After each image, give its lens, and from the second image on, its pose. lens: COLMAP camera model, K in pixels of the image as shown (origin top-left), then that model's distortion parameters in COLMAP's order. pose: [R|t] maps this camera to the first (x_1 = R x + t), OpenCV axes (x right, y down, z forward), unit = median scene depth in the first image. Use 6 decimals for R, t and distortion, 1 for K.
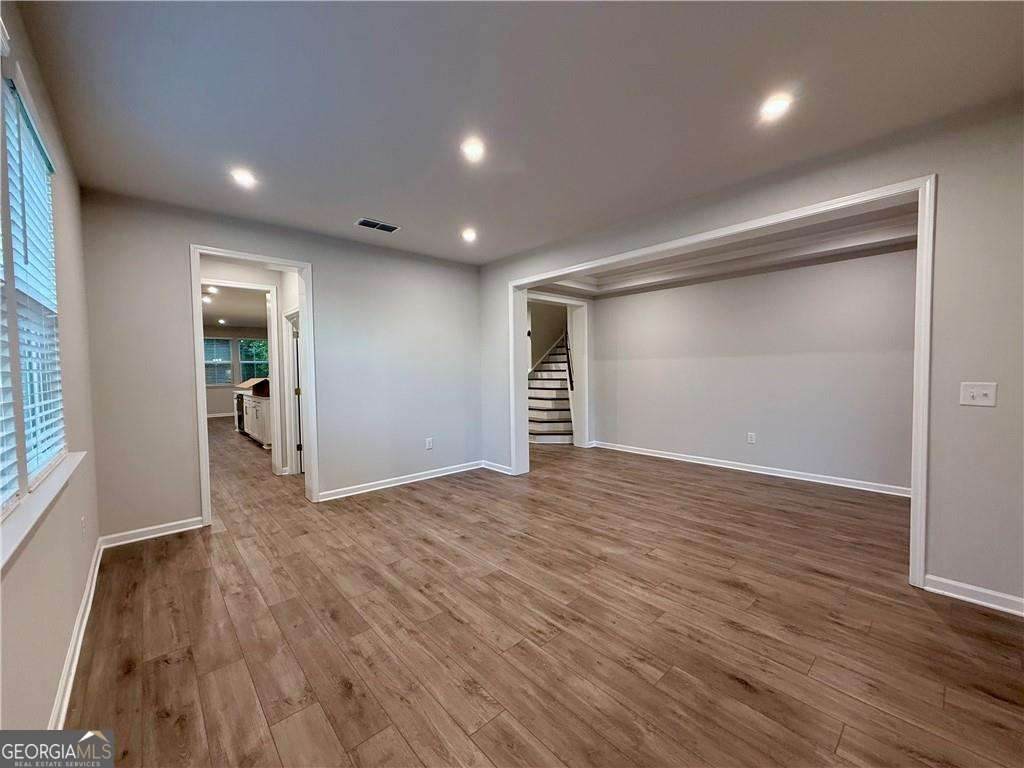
lens RADIAL K [[408.3, 0, 508.0], [0, 408.3, 383.1], [0, 0, 1]] dist [0.000776, 0.000304]
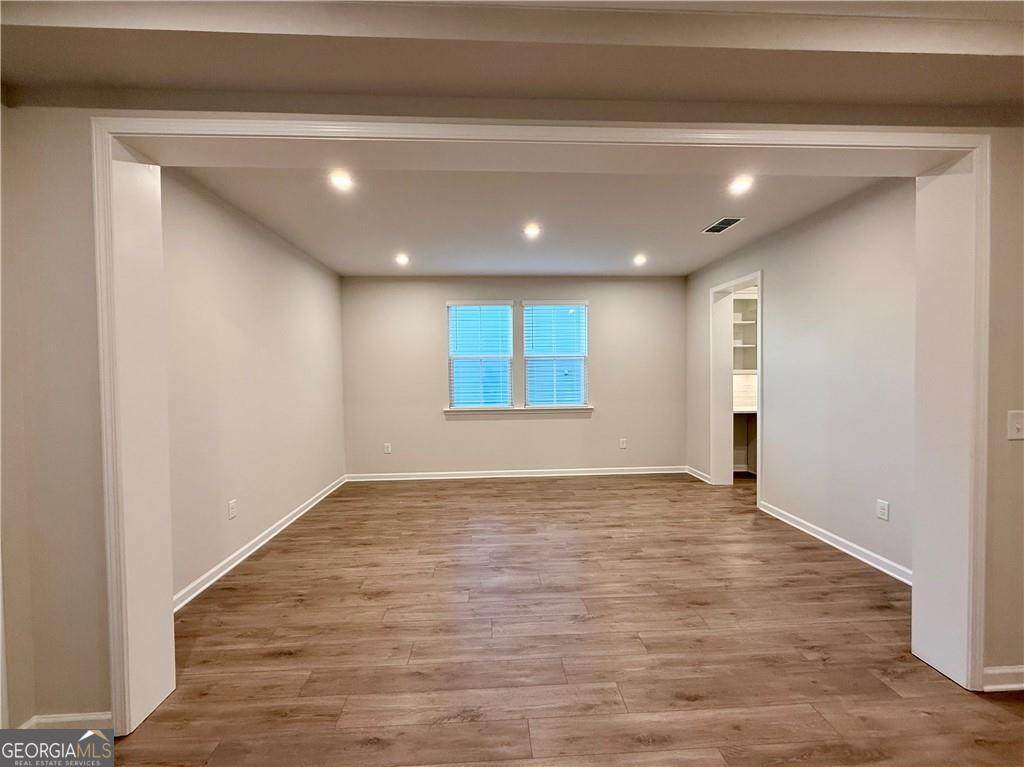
lens RADIAL K [[408.3, 0, 508.0], [0, 408.3, 382.6], [0, 0, 1]] dist [0.000776, 0.000304]
pose [[-0.622624, 0.038626, -0.781567, 0.994068], [-0.009717, 0.998322, 0.057080, -0.098157], [0.782461, 0.043134, -0.621204, 1.634800]]
